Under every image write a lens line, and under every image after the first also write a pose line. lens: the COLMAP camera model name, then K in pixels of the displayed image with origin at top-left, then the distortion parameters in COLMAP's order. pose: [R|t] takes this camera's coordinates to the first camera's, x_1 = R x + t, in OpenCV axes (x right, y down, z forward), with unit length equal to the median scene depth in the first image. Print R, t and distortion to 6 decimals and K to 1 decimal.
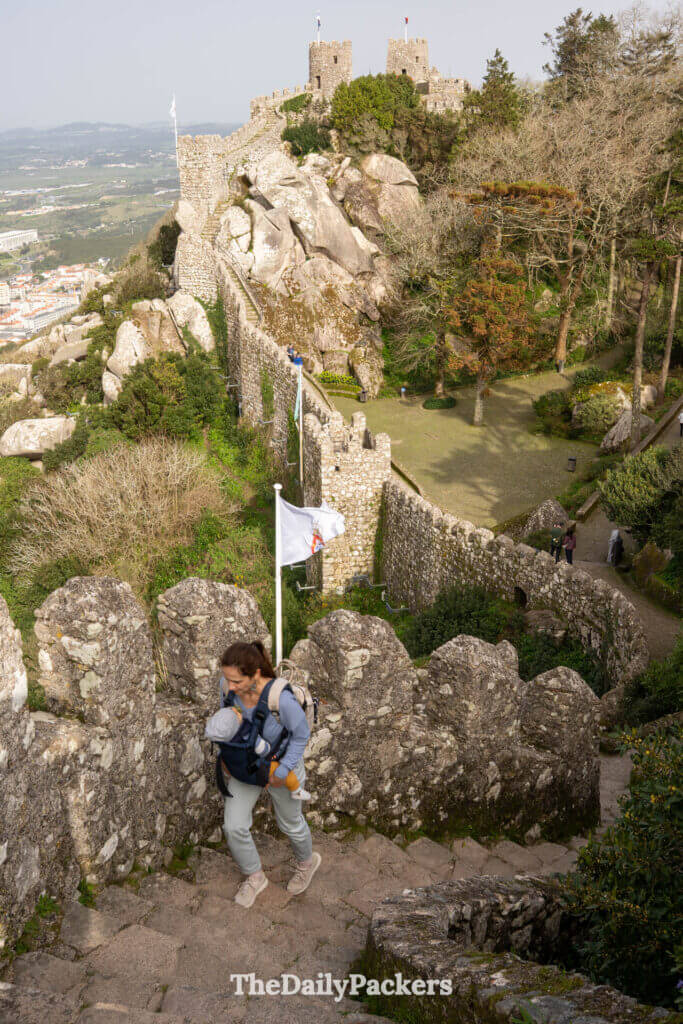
lens RADIAL K [[1082.0, 0, 340.5], [0, 1082.0, 513.4], [0, 0, 1]] dist [-0.145494, 0.000000]
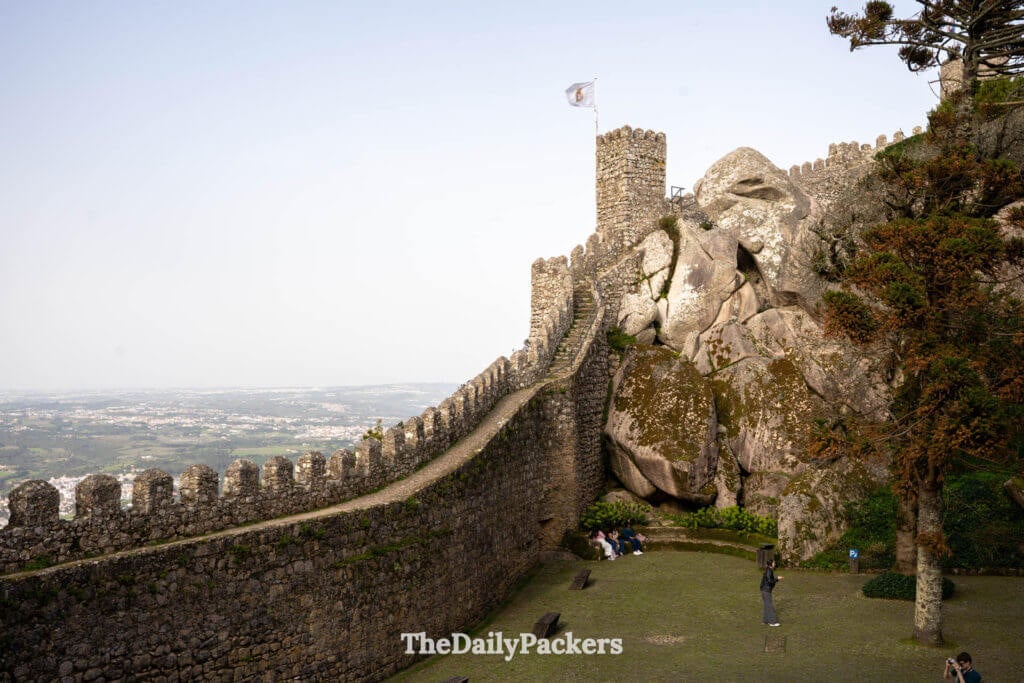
lens RADIAL K [[1018.8, 0, 511.7], [0, 1018.8, 338.2], [0, 0, 1]] dist [-0.111401, 0.000000]
pose [[0.780969, -0.008174, -0.624516, 0.194948], [-0.233654, 0.923484, -0.304275, -0.036388], [0.579218, 0.383550, 0.719303, 0.560526]]
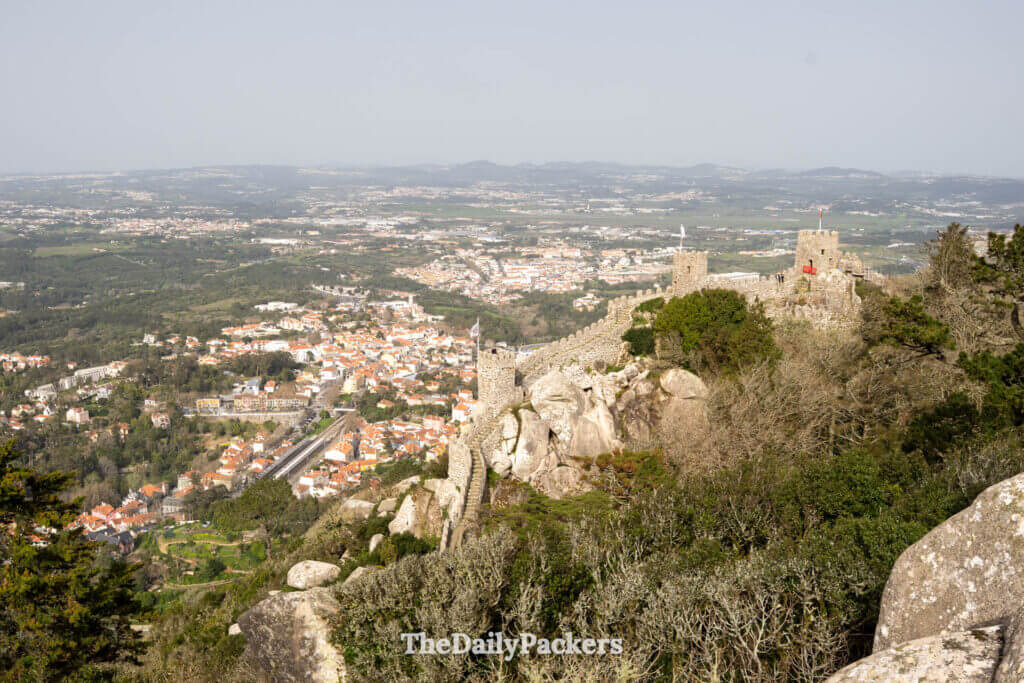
lens RADIAL K [[1082.0, 0, 513.2], [0, 1082.0, 343.4], [0, 0, 1]] dist [-0.145494, 0.000000]
pose [[0.871470, 0.099852, -0.480176, 0.486037], [-0.190143, 0.971269, -0.143115, -0.189354], [0.452090, 0.216023, 0.865418, -0.081498]]
